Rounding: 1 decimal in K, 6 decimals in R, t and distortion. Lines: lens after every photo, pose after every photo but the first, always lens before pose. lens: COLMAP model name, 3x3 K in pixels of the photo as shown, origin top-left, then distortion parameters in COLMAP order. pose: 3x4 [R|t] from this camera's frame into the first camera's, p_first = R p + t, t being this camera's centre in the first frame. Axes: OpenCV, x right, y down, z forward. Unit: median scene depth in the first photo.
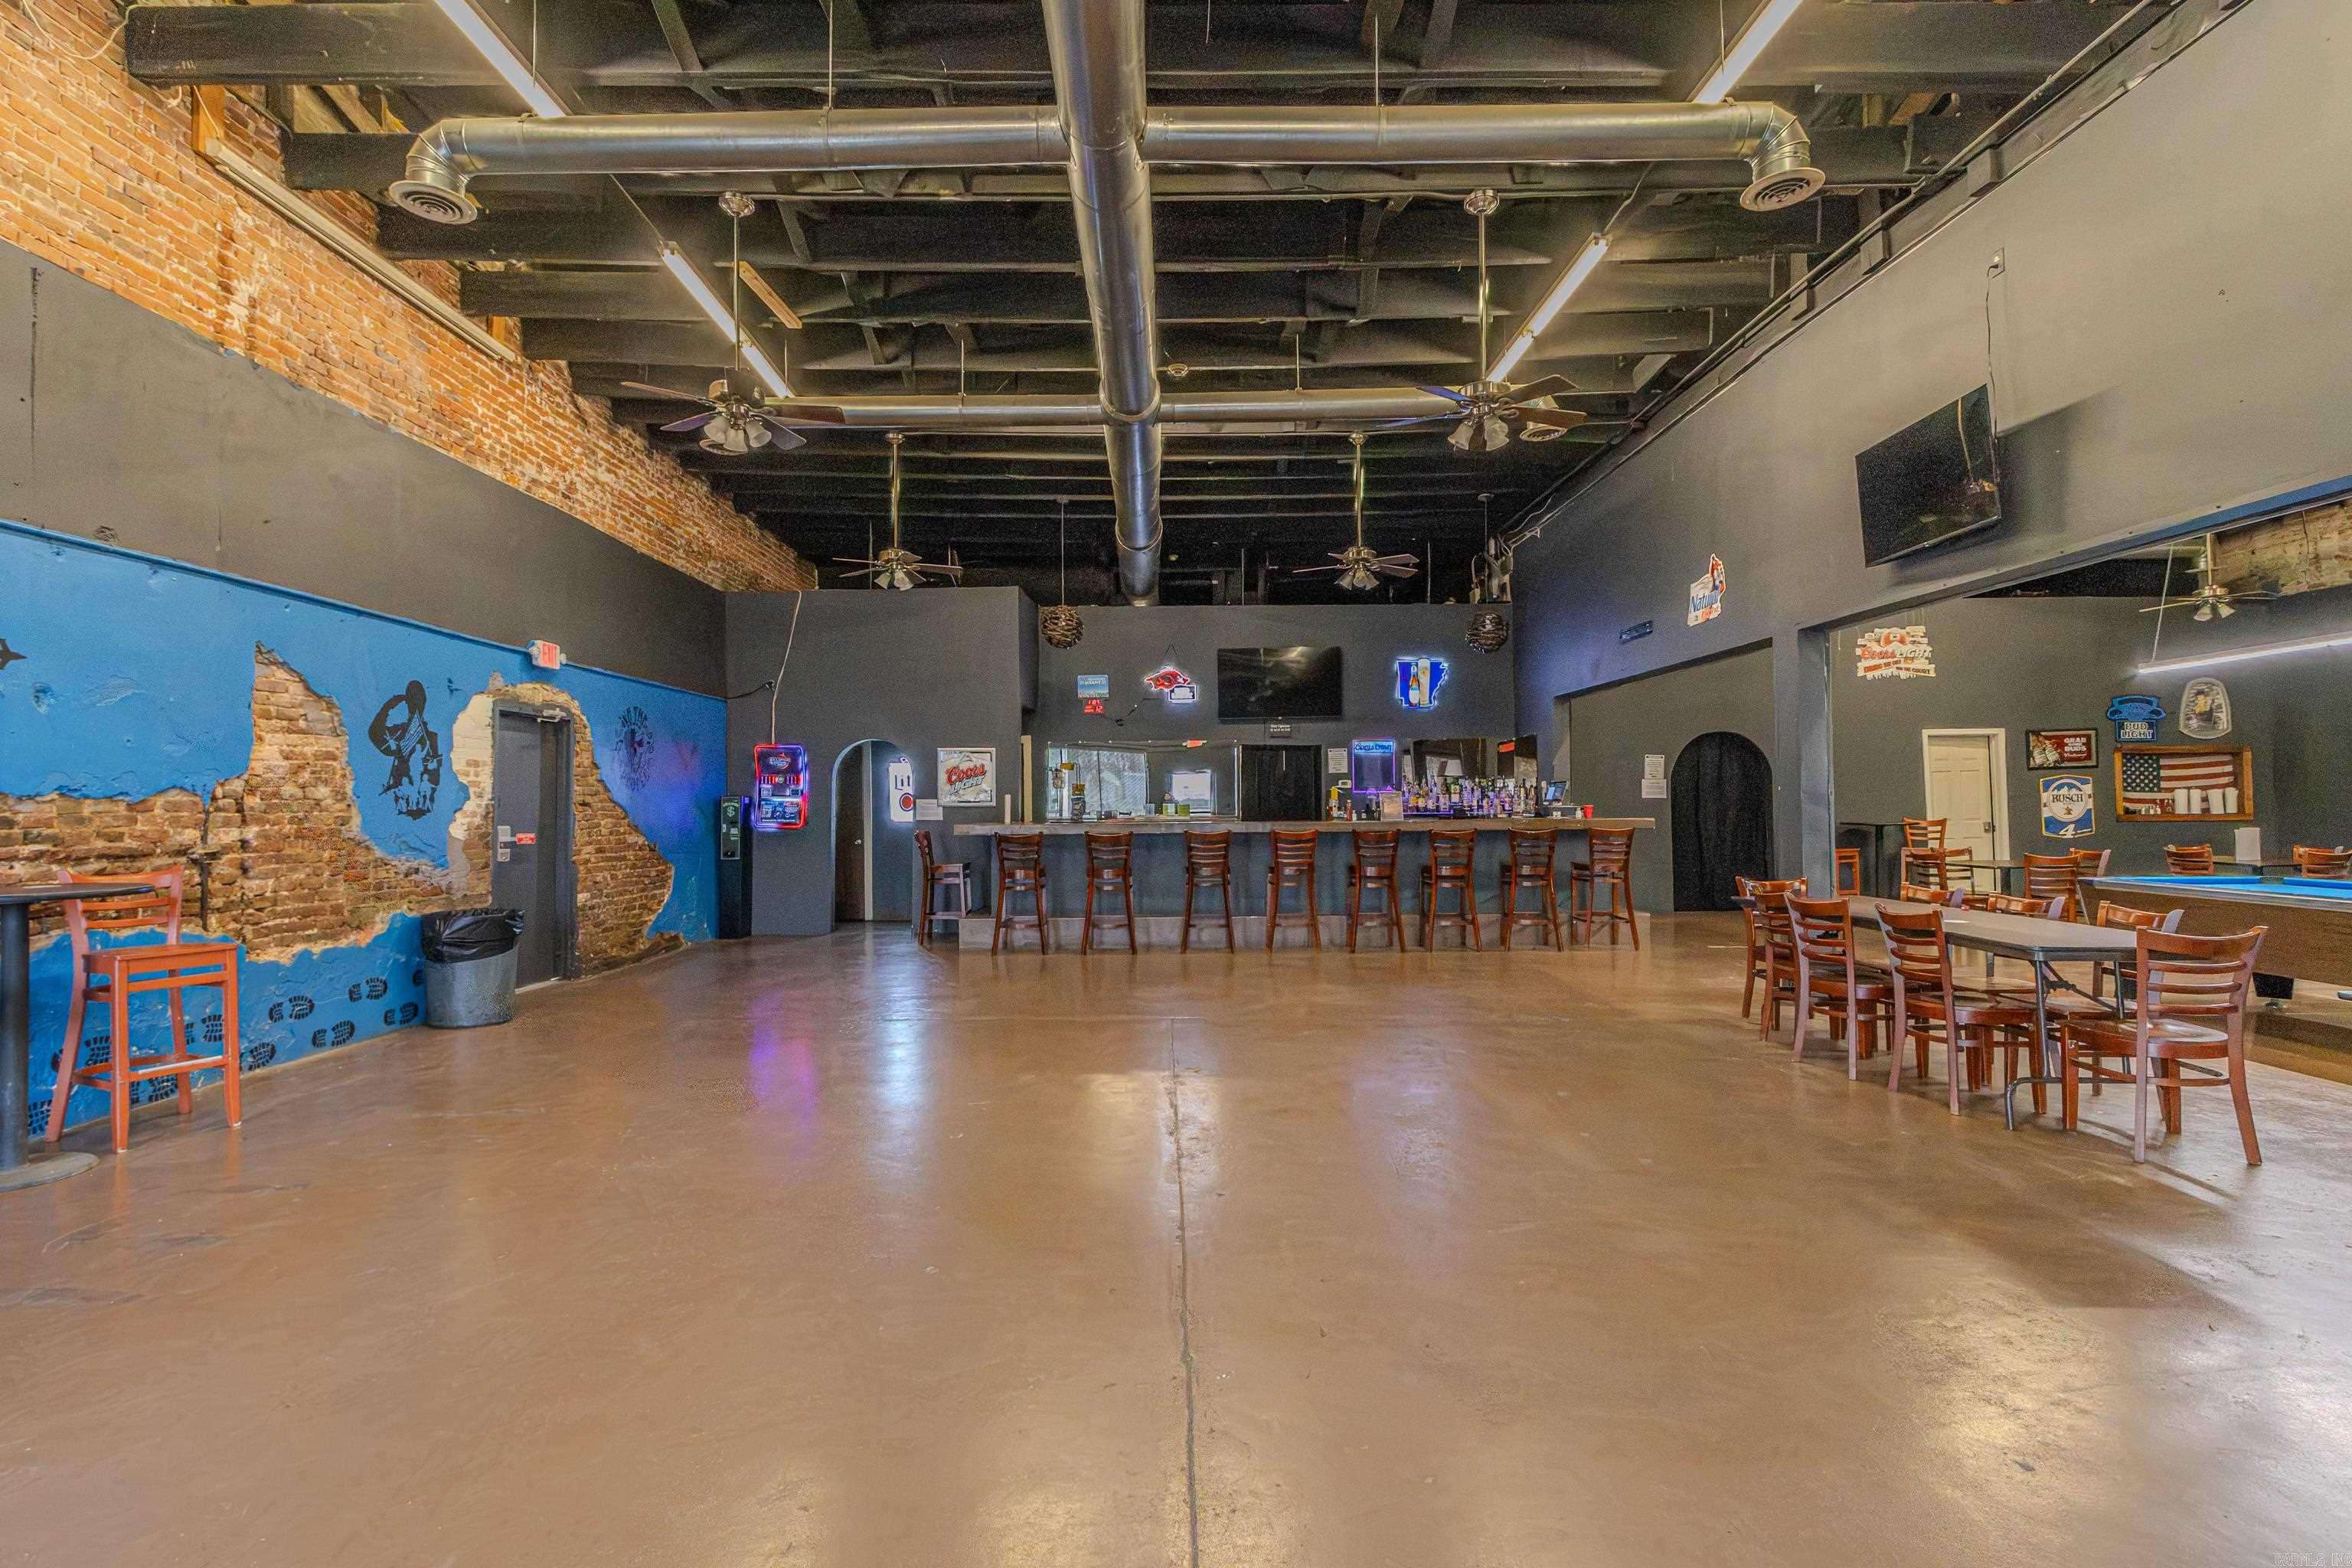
lens RADIAL K [[1087.9, 0, 1171.3], [0, 1087.9, 787.0], [0, 0, 1]] dist [0.001591, 0.000455]
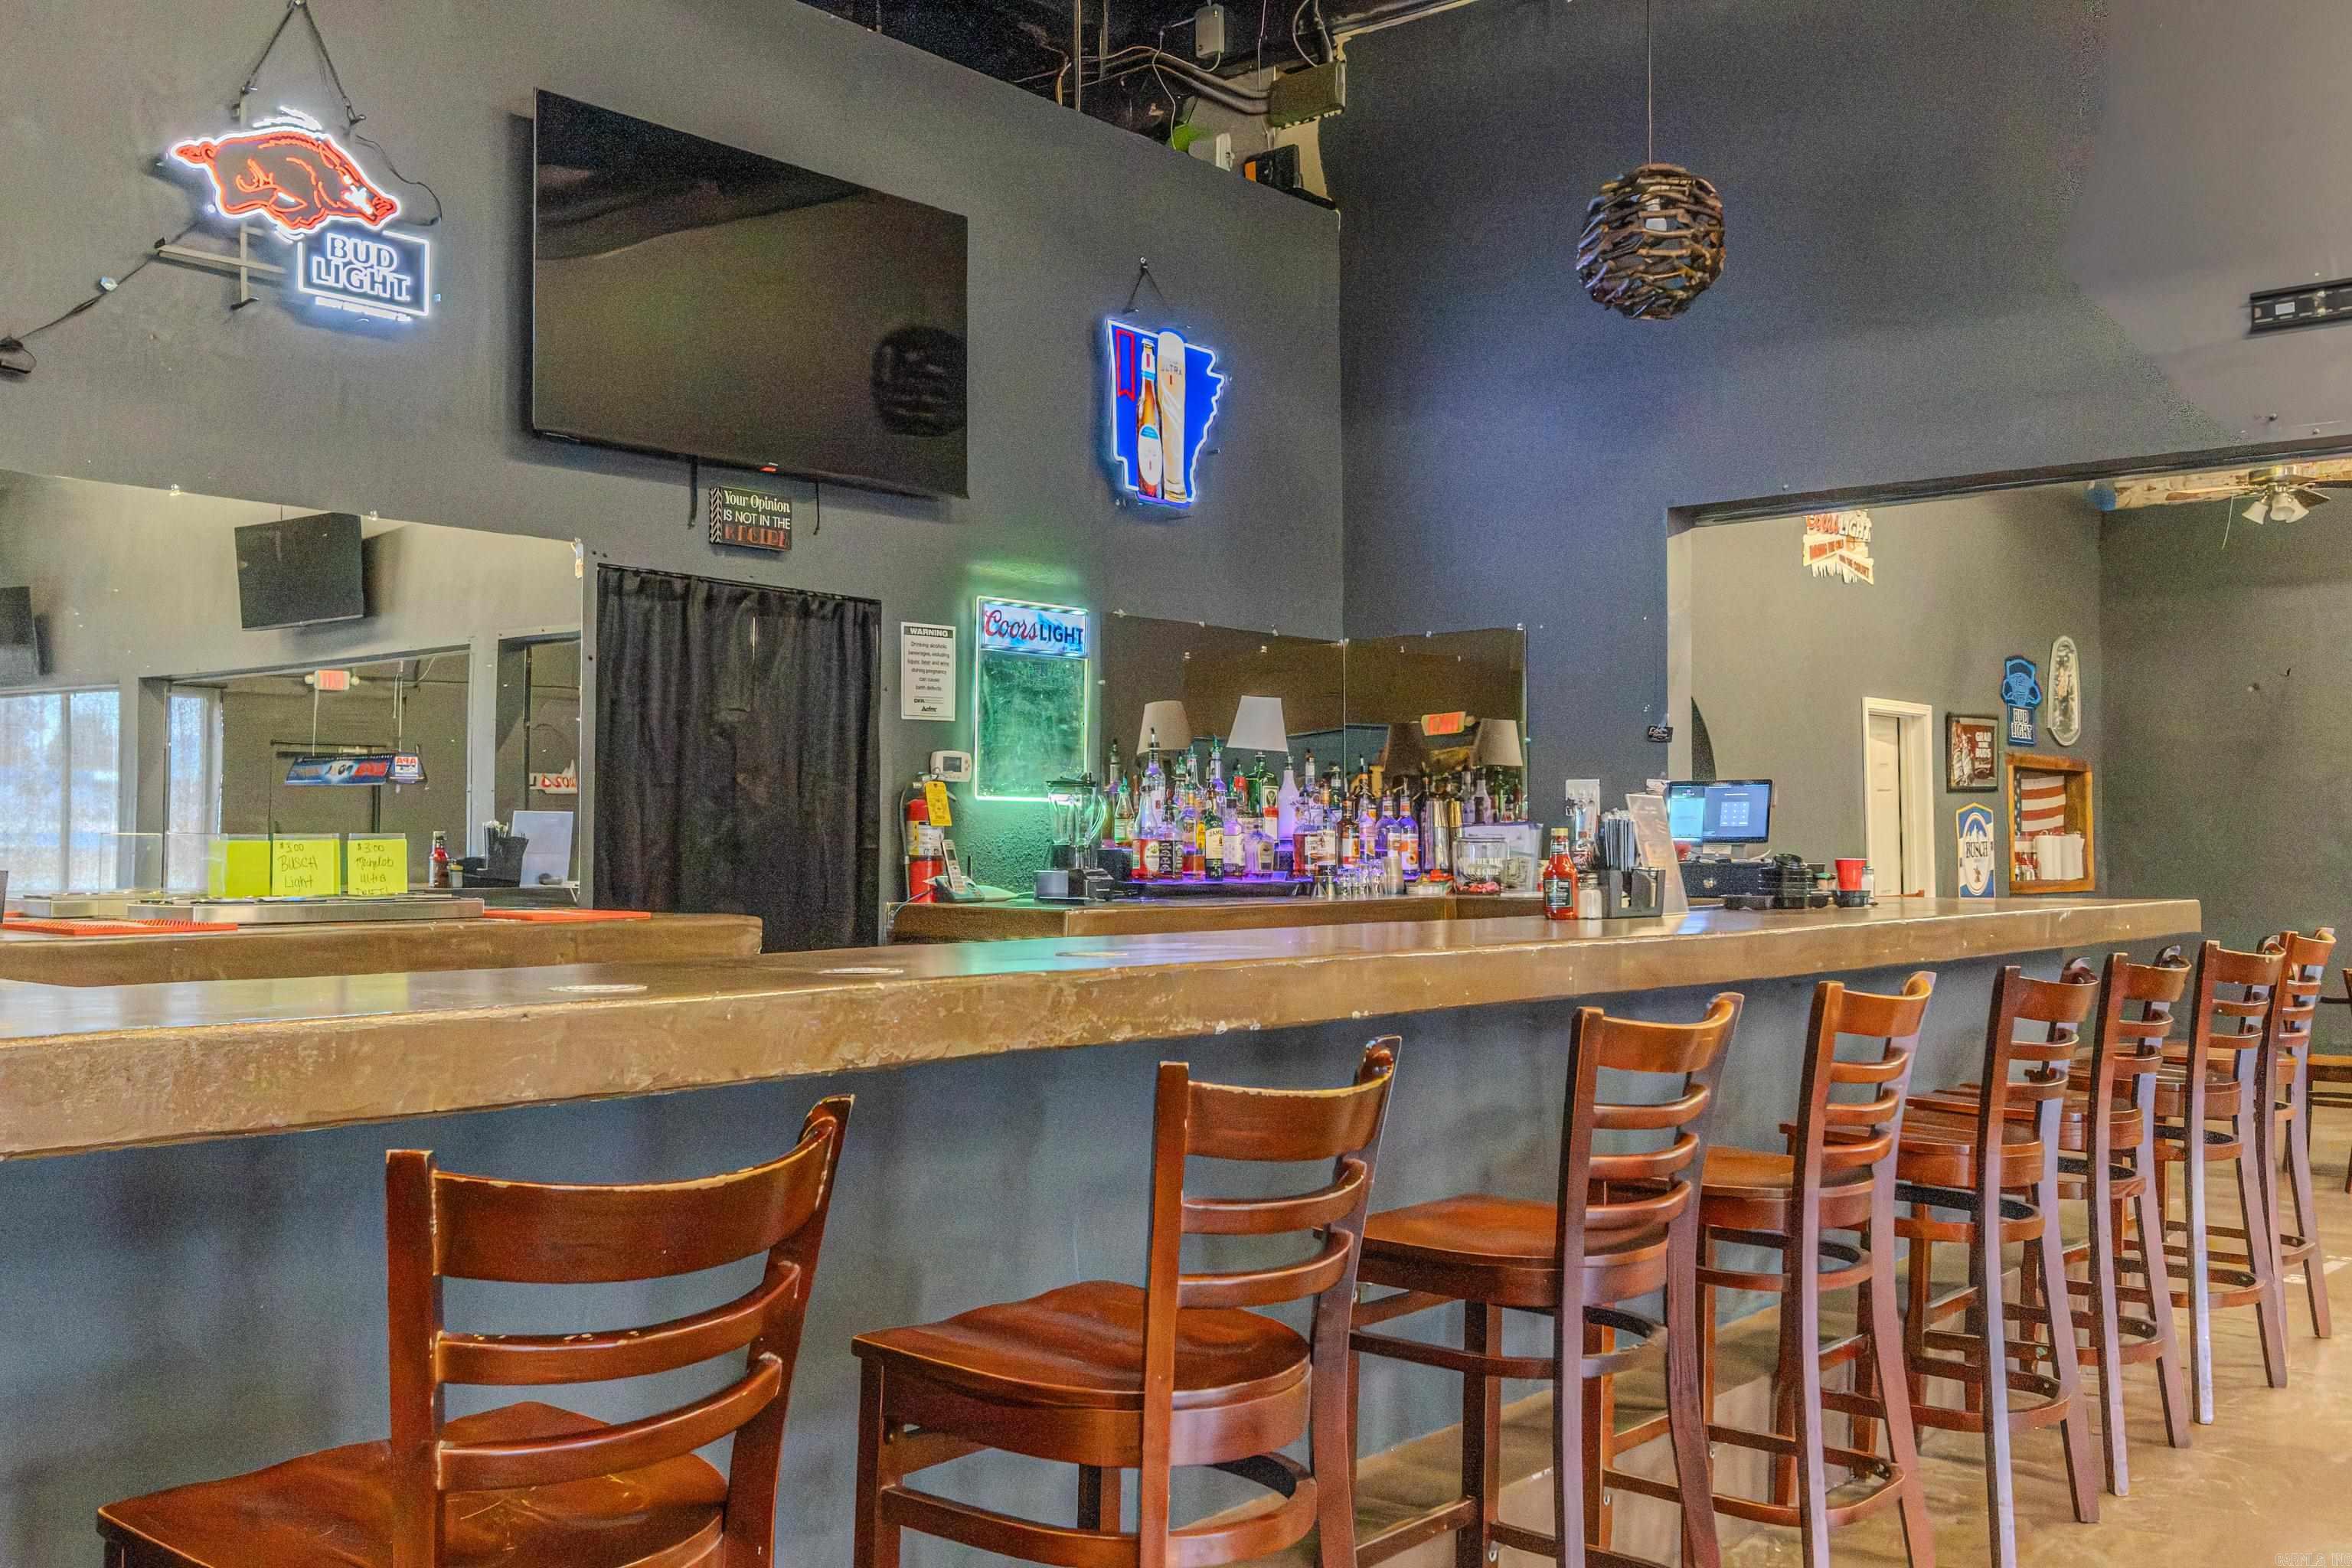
lens RADIAL K [[2145.2, 0, 1178.5], [0, 2145.2, 787.1], [0, 0, 1]] dist [-0.007683, 0.000000]
pose [[0.631013, 0.032397, 0.775095, -0.194755], [-0.012696, 0.999425, -0.031437, 0.017556], [-0.775668, 0.009996, 0.631062, 0.655199]]
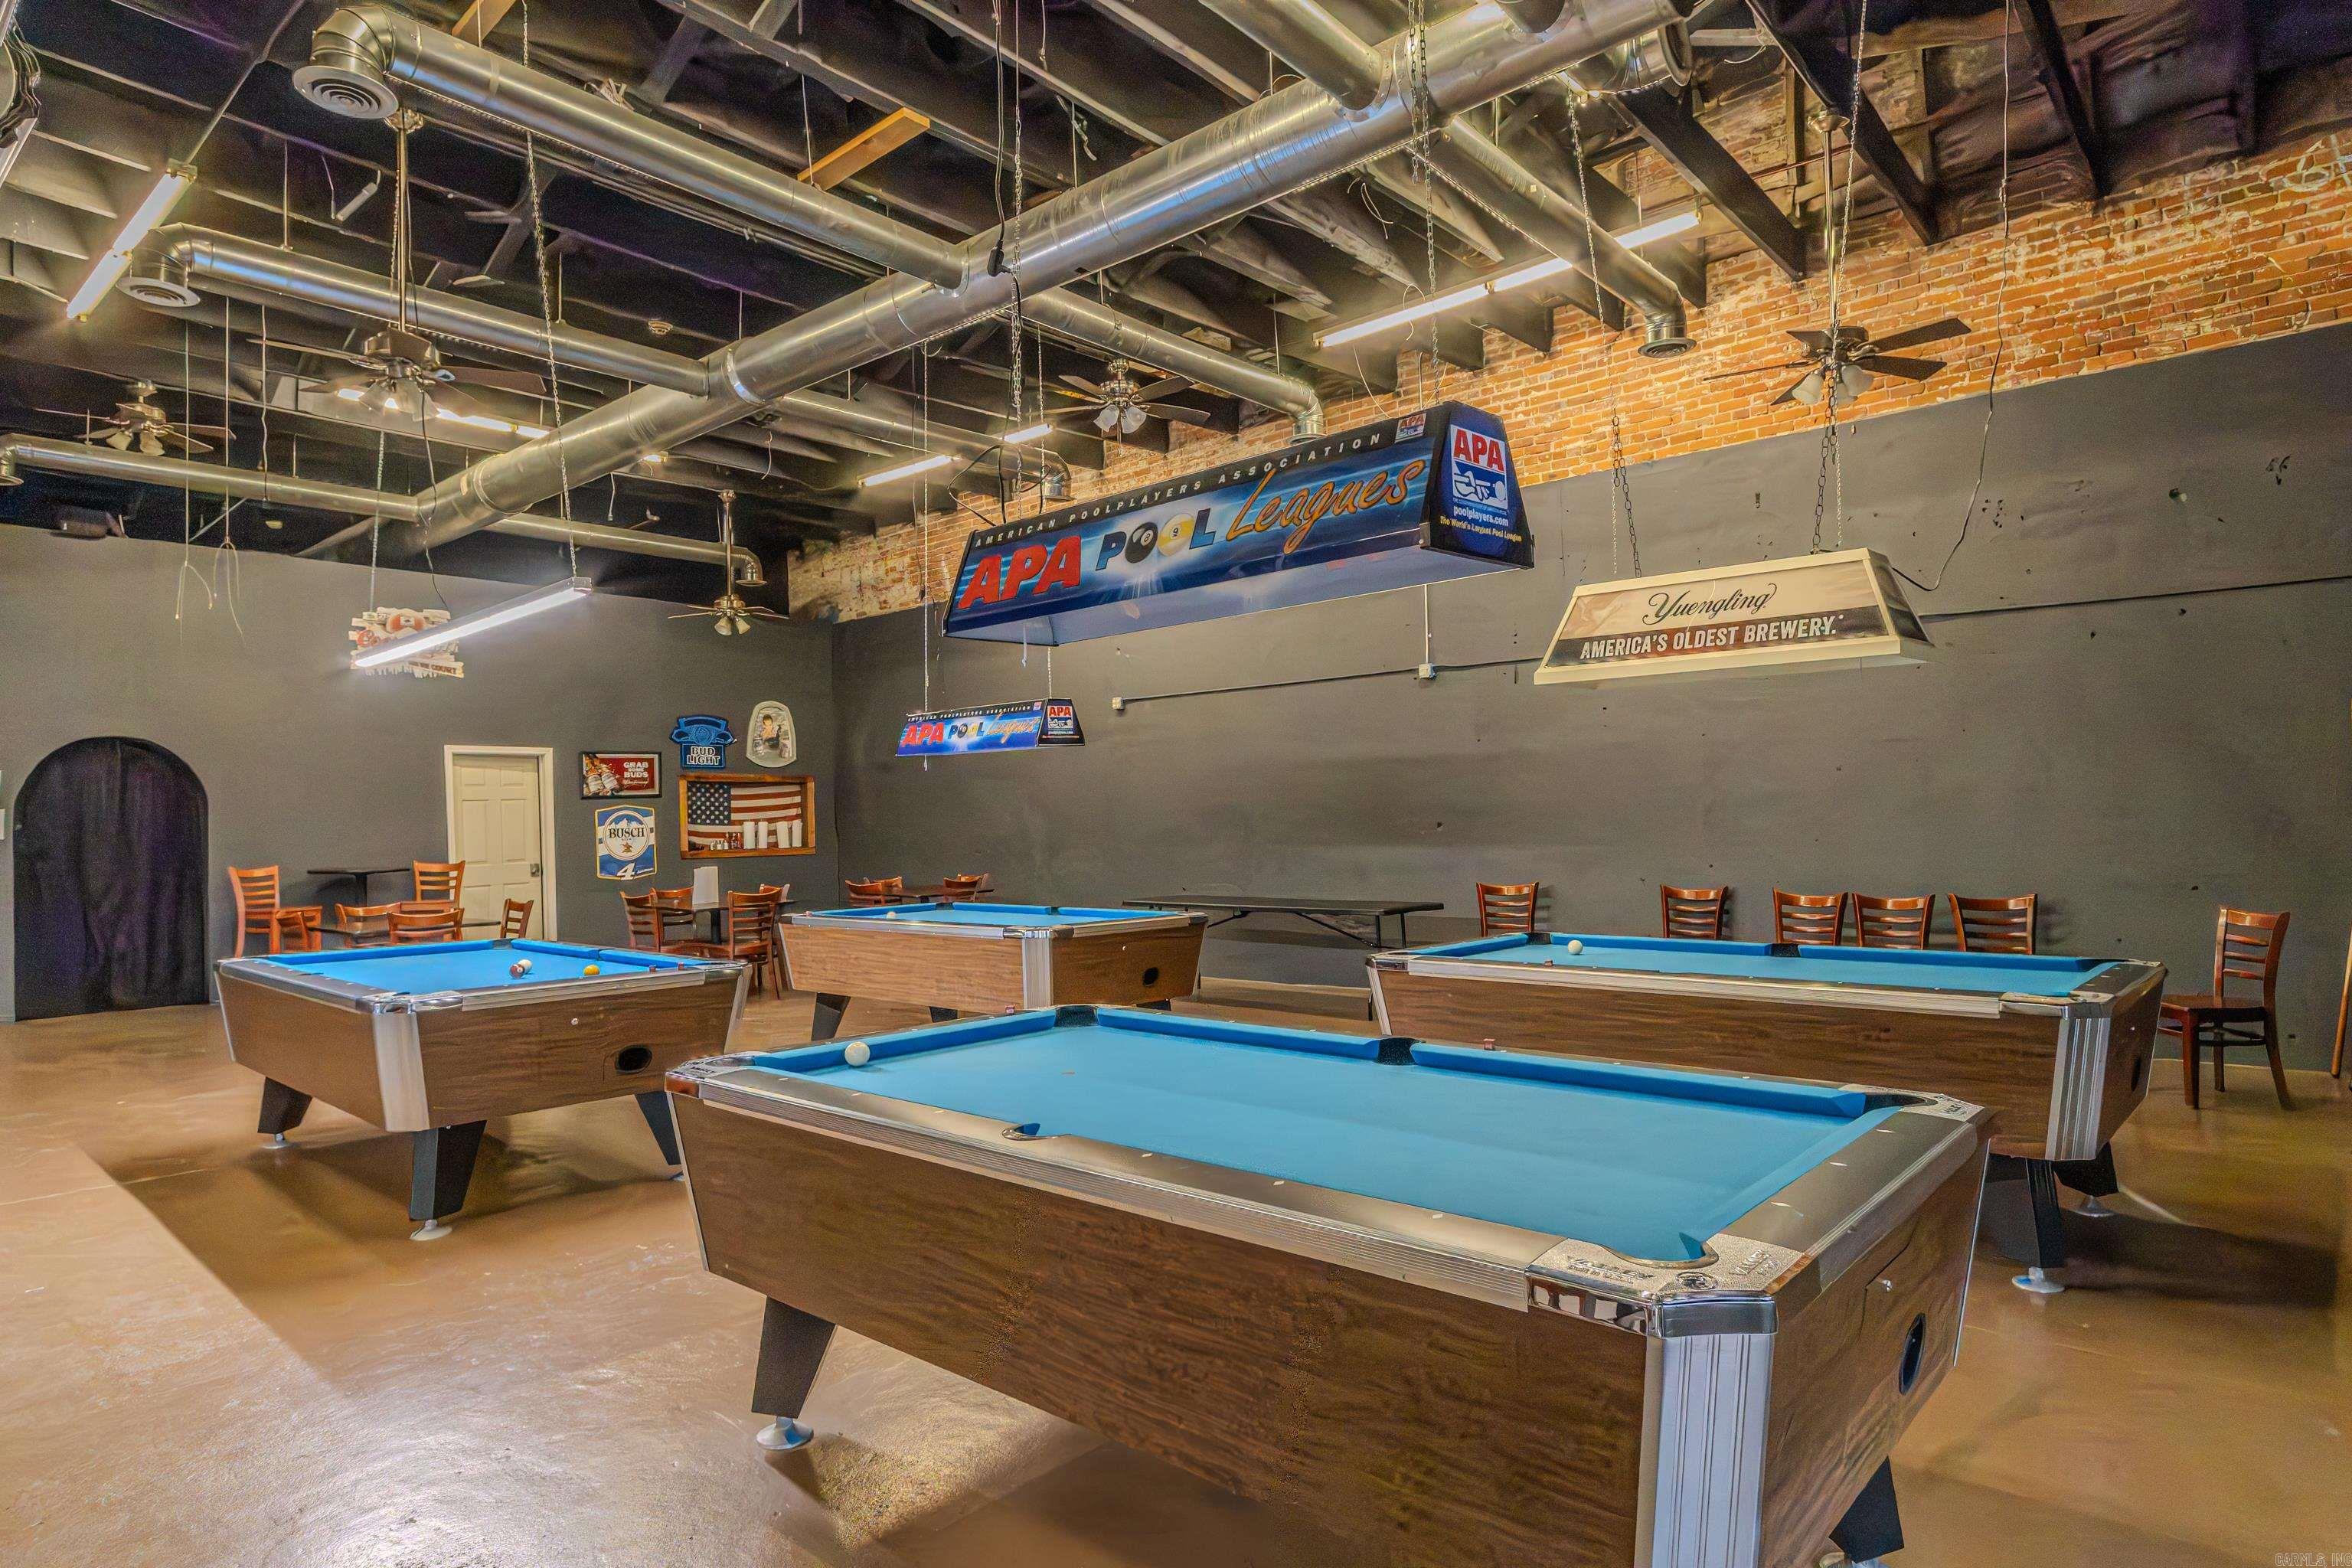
lens RADIAL K [[1316.3, 0, 1174.3], [0, 1316.3, 792.5], [0, 0, 1]] dist [-0.000666, -0.000015]
pose [[0.664826, 0.012091, 0.746901, 0.340075], [0.003592, 0.999806, -0.019383, 0.000253], [-0.746990, 0.015569, 0.664653, 0.000573]]
